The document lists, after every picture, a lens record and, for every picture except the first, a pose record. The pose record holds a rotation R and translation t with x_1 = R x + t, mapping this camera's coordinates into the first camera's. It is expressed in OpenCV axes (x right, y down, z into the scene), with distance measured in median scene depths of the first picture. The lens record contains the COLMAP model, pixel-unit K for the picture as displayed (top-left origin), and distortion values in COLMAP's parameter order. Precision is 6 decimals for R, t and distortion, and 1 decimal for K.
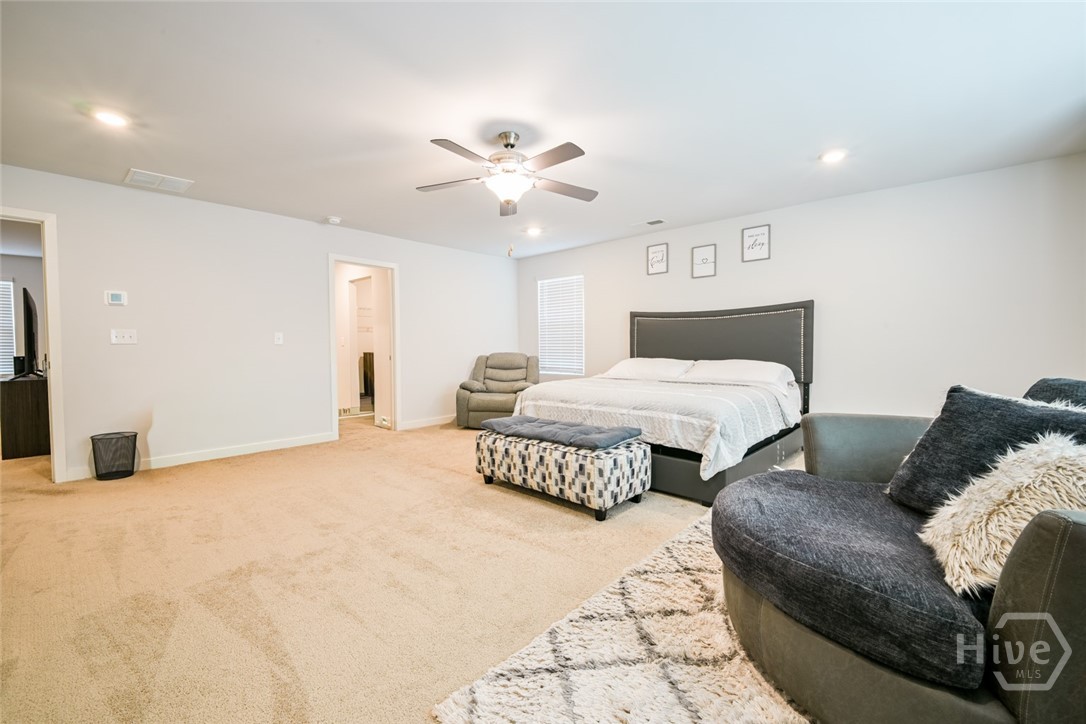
lens RADIAL K [[447.5, 0, 543.9], [0, 447.5, 359.7], [0, 0, 1]] dist [-0.014785, -0.000440]
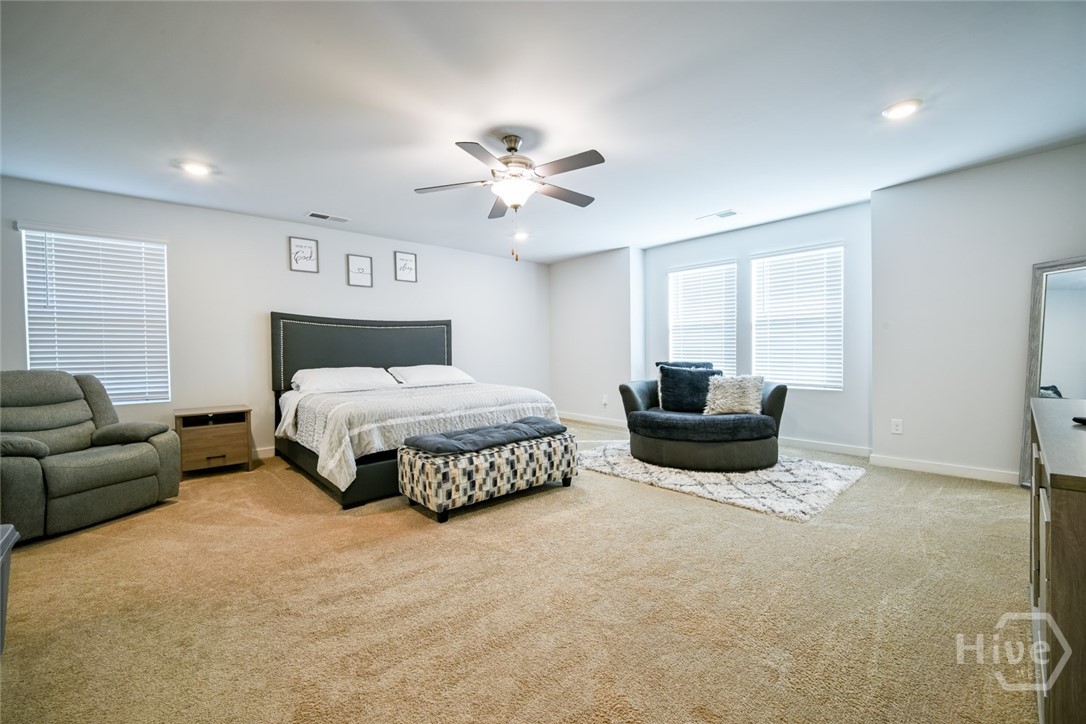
lens RADIAL K [[447.5, 0, 543.9], [0, 447.5, 359.7], [0, 0, 1]] dist [-0.014785, -0.000440]
pose [[0.092358, -0.012698, 0.995645, -0.937473], [0.039126, 0.999193, 0.009114, -0.016719], [-0.994957, 0.038114, 0.092780, 0.751754]]
